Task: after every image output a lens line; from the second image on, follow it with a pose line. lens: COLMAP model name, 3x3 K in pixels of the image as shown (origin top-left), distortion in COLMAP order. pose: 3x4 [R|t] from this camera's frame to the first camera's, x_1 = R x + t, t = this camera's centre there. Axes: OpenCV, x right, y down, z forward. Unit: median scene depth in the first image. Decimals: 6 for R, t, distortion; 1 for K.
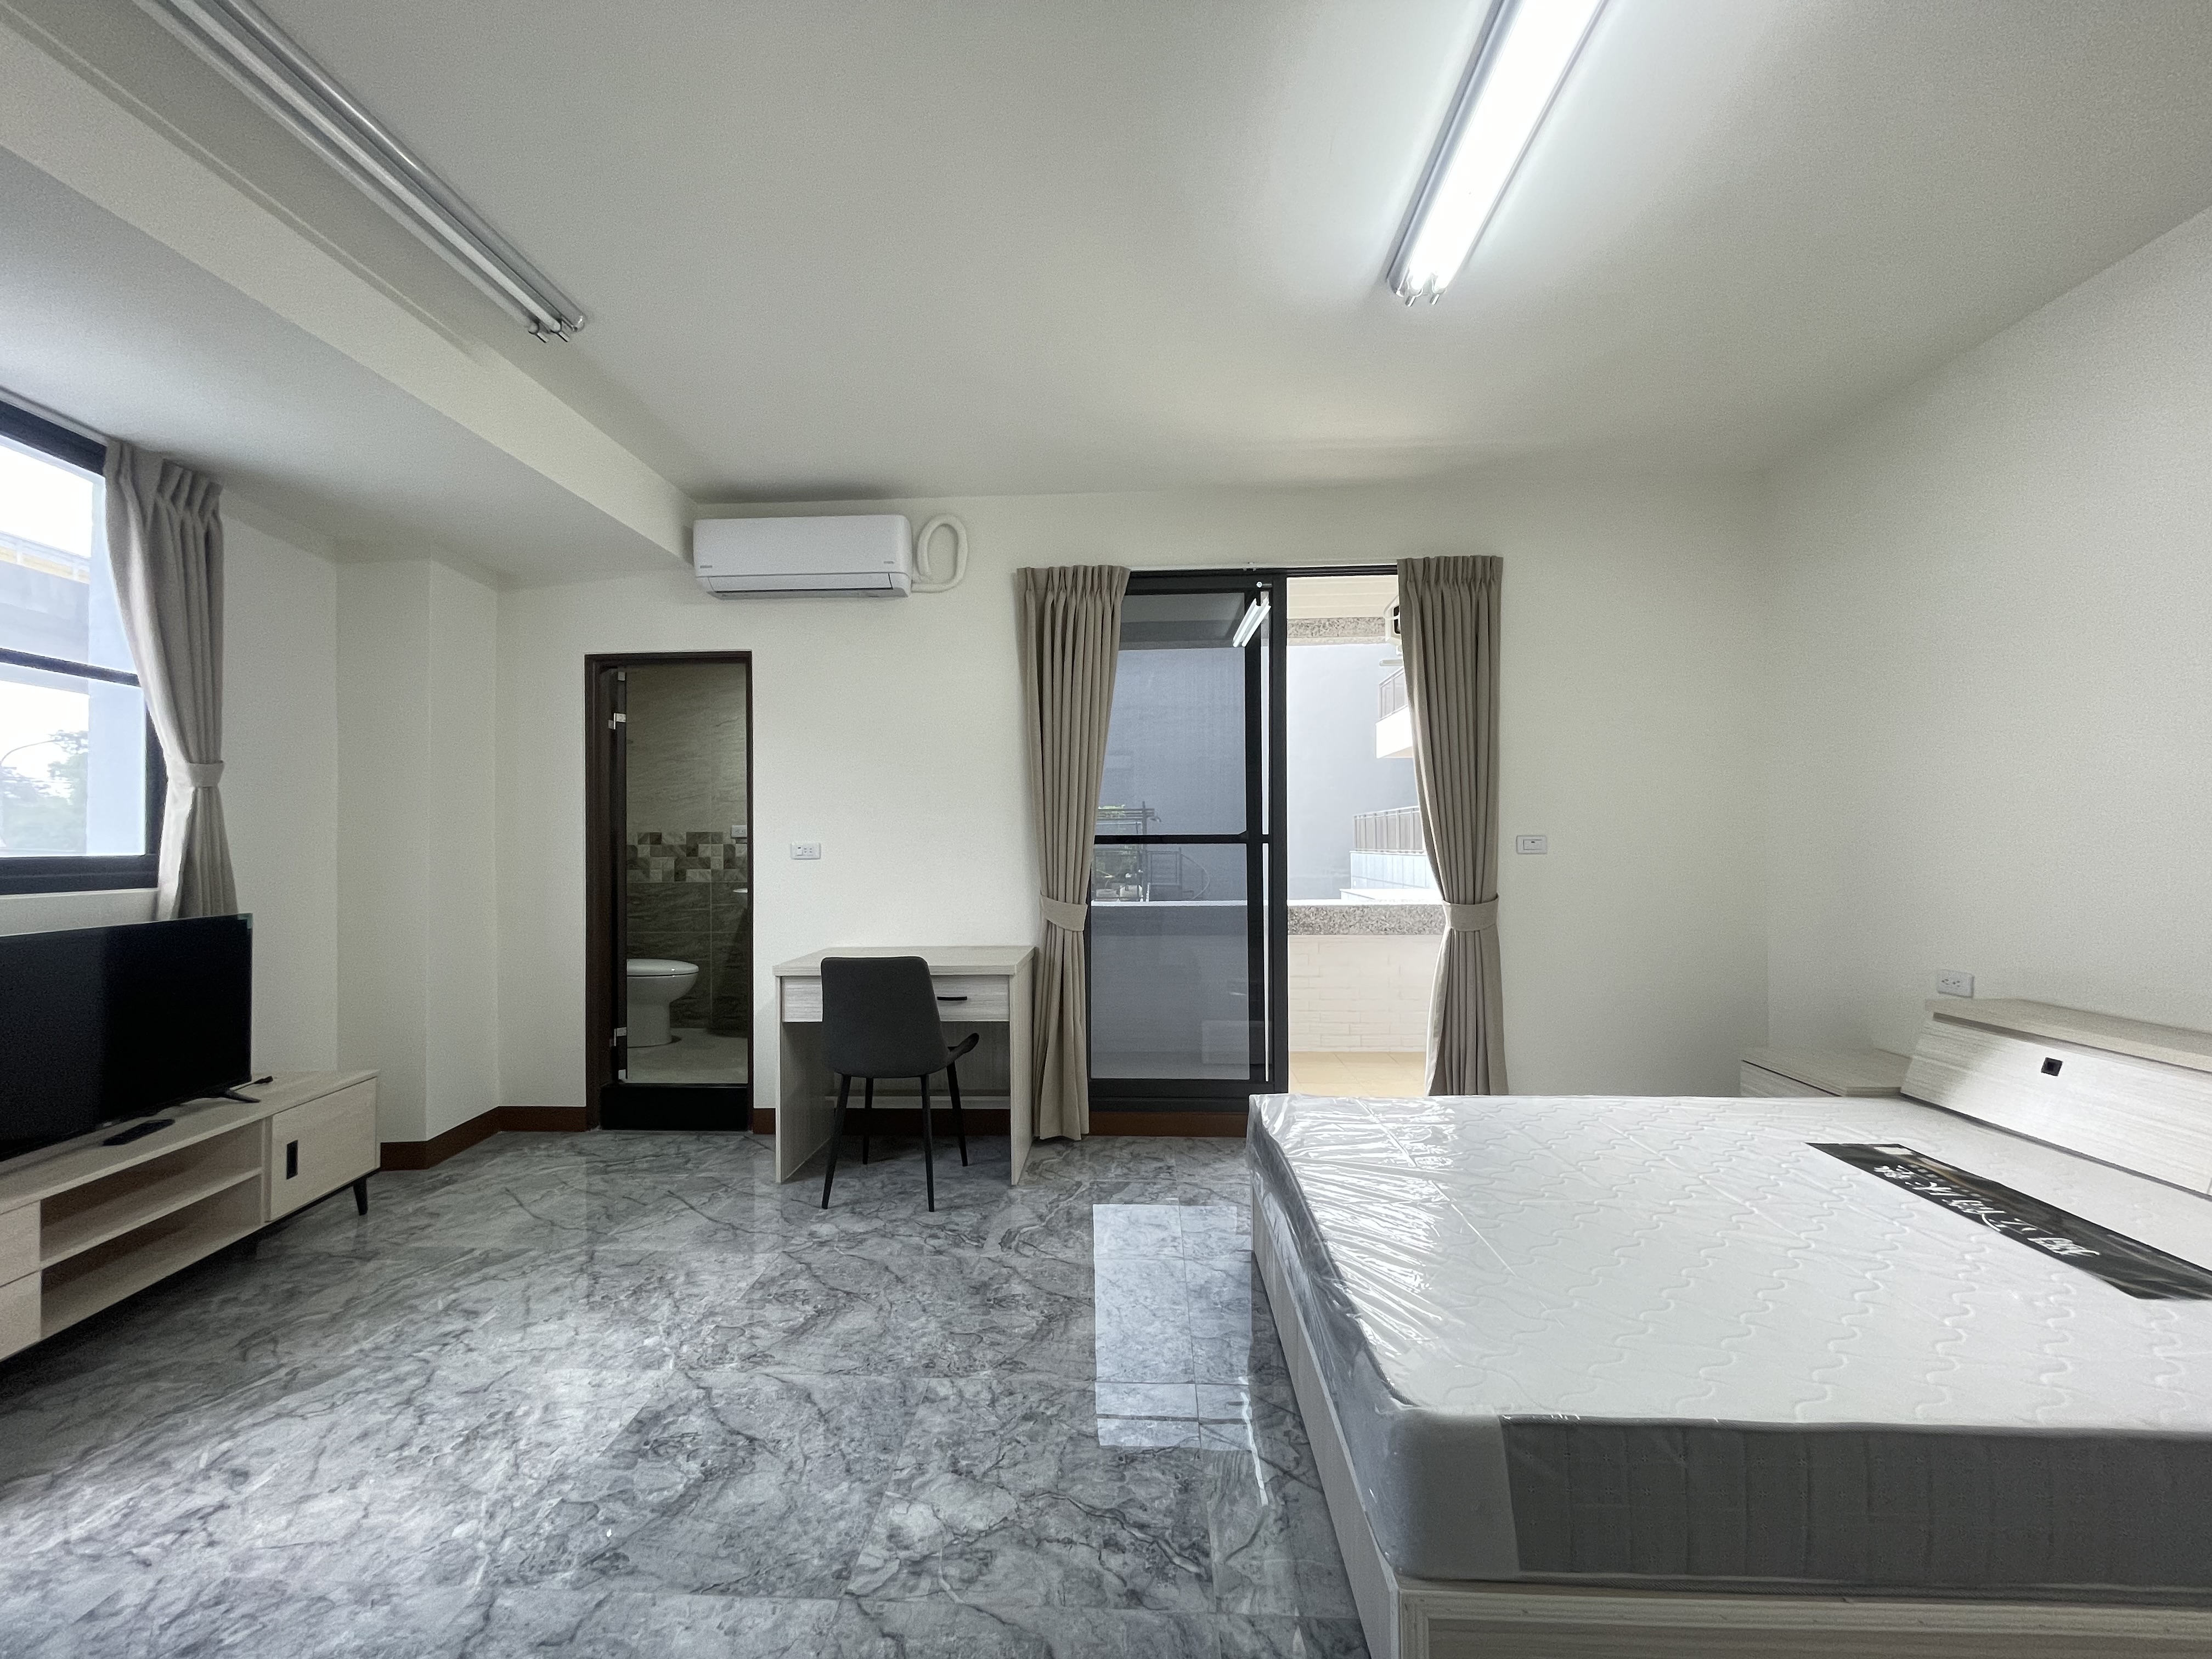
lens RADIAL K [[894.9, 0, 1099.2], [0, 894.9, 834.2], [0, 0, 1]] dist [-0.001759, 0.000023]
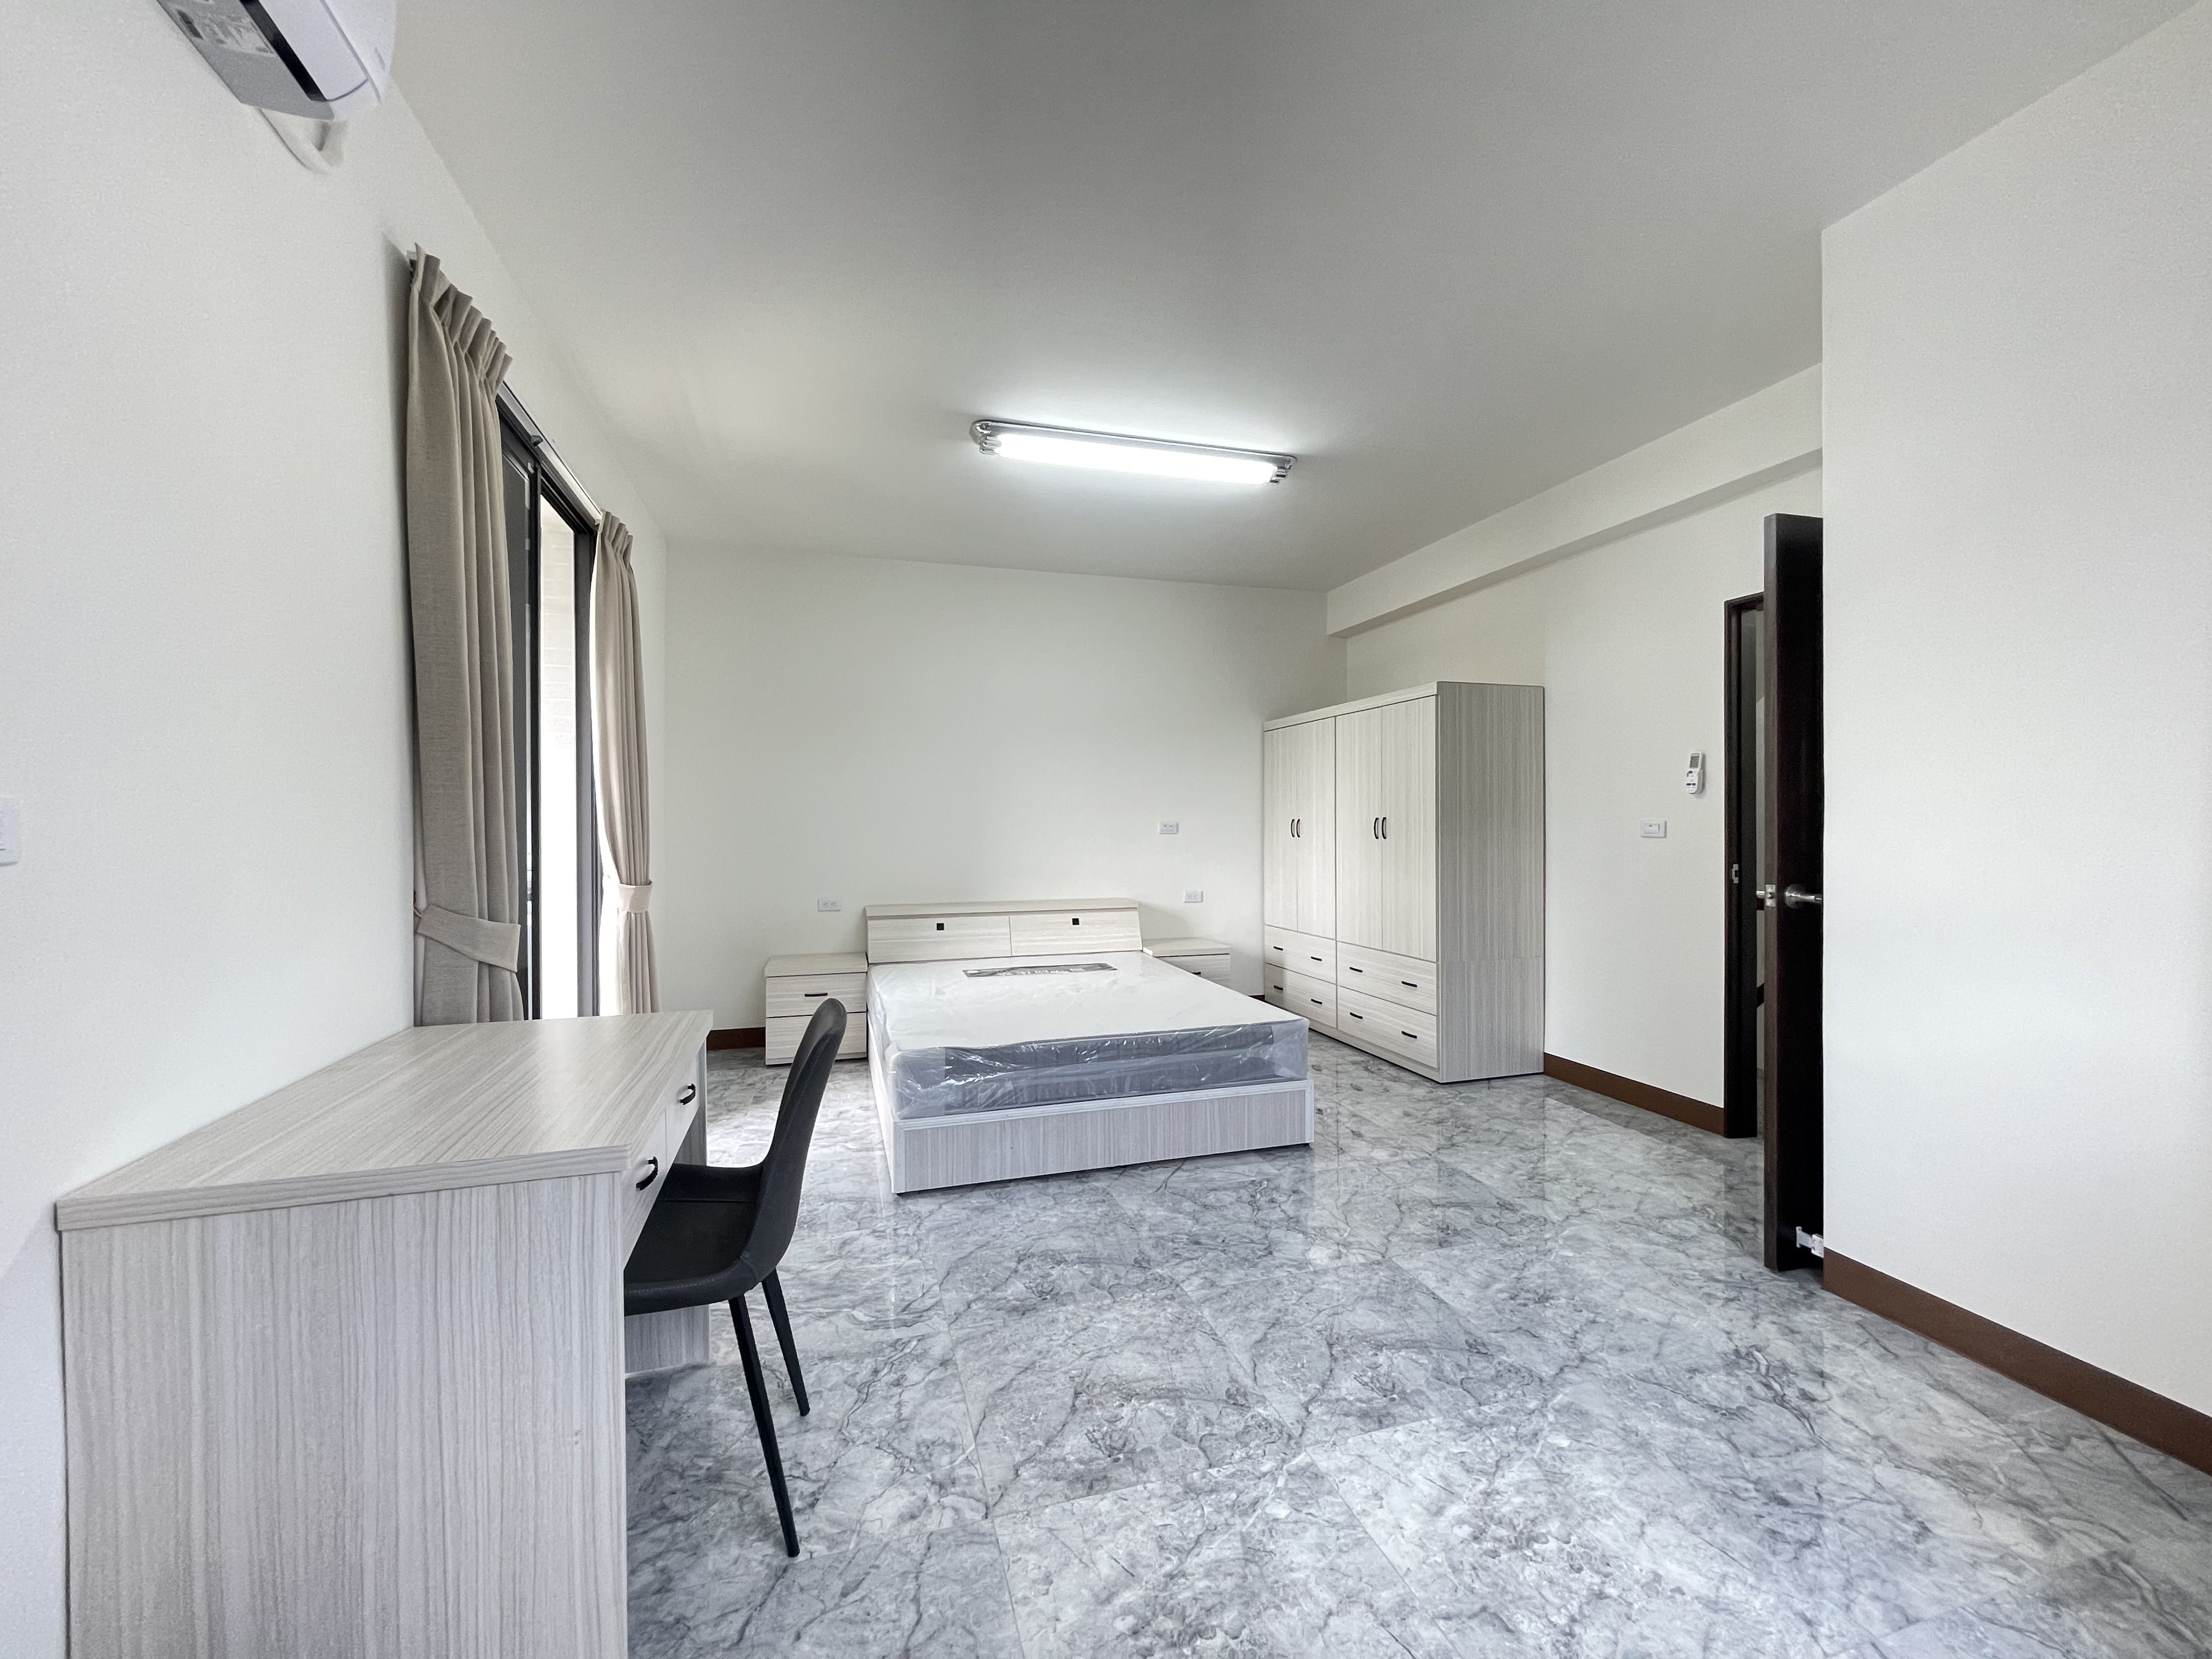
lens RADIAL K [[894.2, 0, 1106.0], [0, 894.2, 829.5], [0, 0, 1]] dist [0.000919, 0.000316]
pose [[-0.345043, 0.002040, 0.938585, -1.361768], [-0.014757, 0.999862, -0.007598, 0.042508], [-0.938471, -0.016472, -0.344965, 1.679628]]
